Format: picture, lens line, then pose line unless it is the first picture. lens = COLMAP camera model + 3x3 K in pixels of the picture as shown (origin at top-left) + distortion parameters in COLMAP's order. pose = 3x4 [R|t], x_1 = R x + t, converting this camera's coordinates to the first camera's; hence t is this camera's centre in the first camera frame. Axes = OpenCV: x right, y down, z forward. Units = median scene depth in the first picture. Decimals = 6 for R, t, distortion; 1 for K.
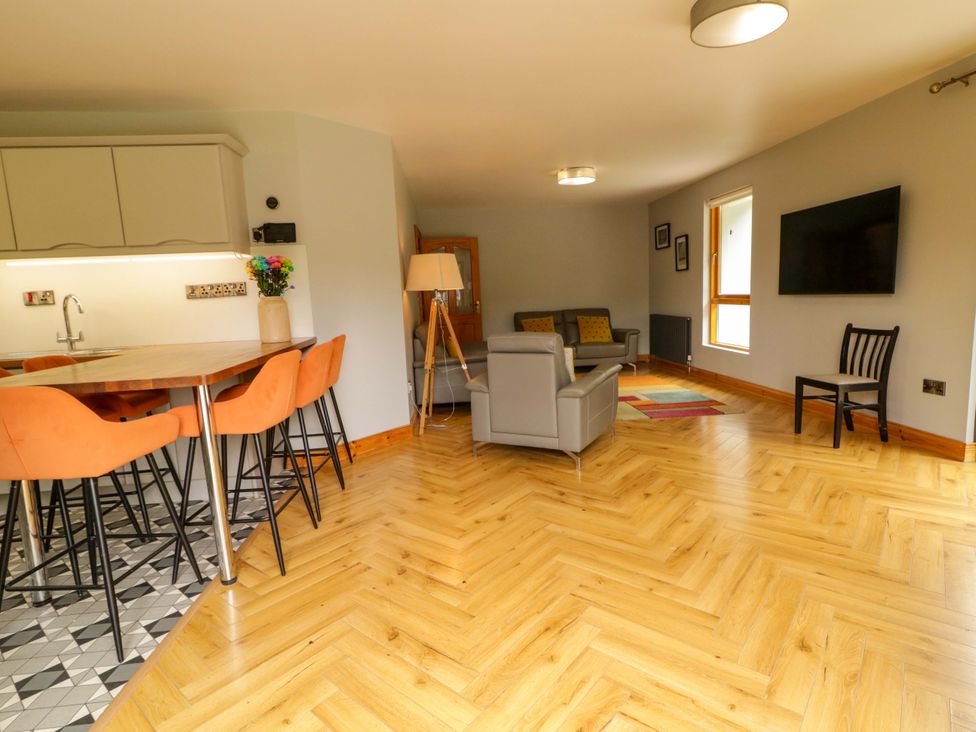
lens RADIAL K [[505.9, 0, 495.8], [0, 505.9, 368.0], [0, 0, 1]] dist [0.002210, 0.001116]
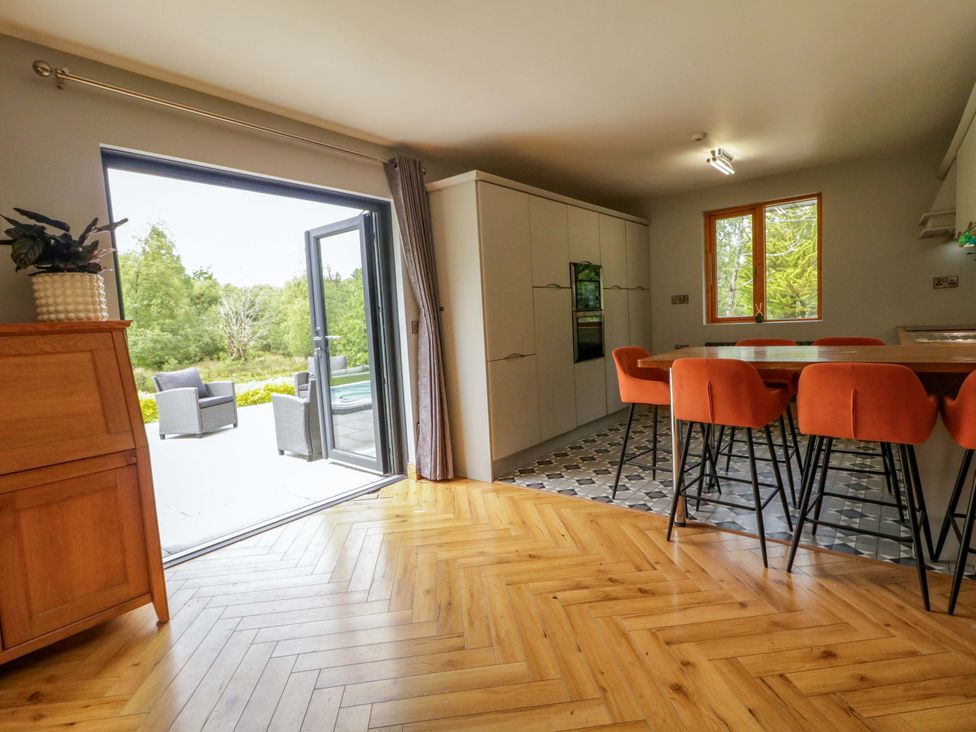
lens RADIAL K [[505.9, 0, 497.6], [0, 505.9, 362.4], [0, 0, 1]] dist [0.002210, 0.001116]
pose [[-0.680693, 0.143479, -0.718381, 0.218910], [-0.025945, 0.975295, 0.219376, -0.083909], [0.732109, 0.167966, -0.660154, 0.483610]]
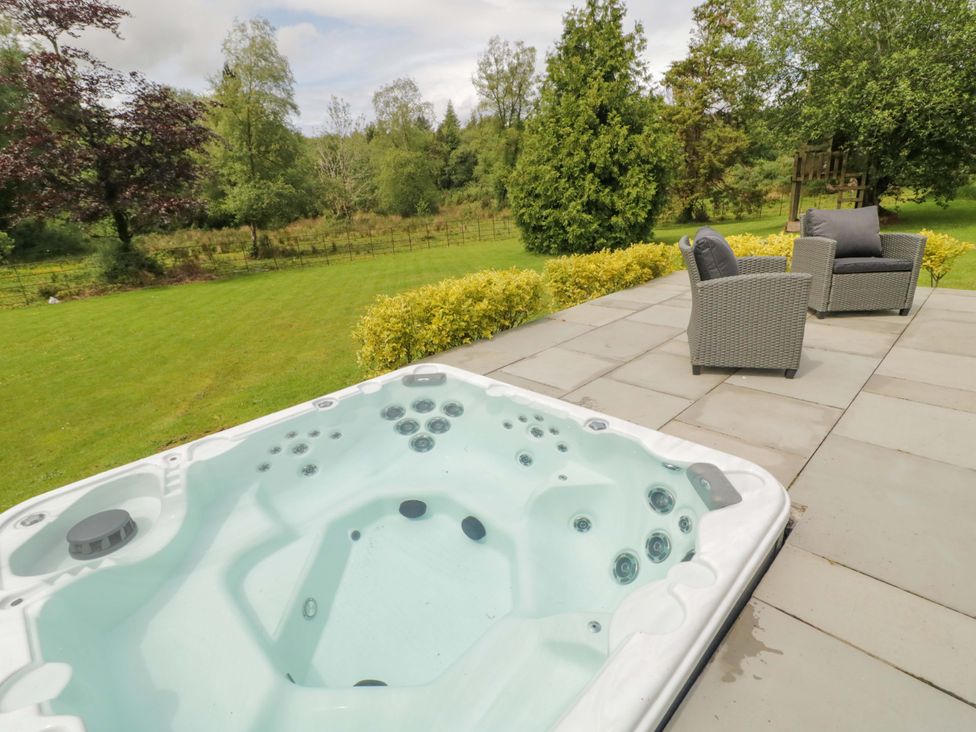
lens RADIAL K [[505.9, 0, 493.9], [0, 505.9, 361.7], [0, 0, 1]] dist [0.002210, 0.001116]
pose [[-0.761135, 0.301080, -0.574478, 0.419392], [-0.006749, 0.882004, 0.471194, 0.054117], [0.648558, 0.362520, -0.669292, -0.438064]]
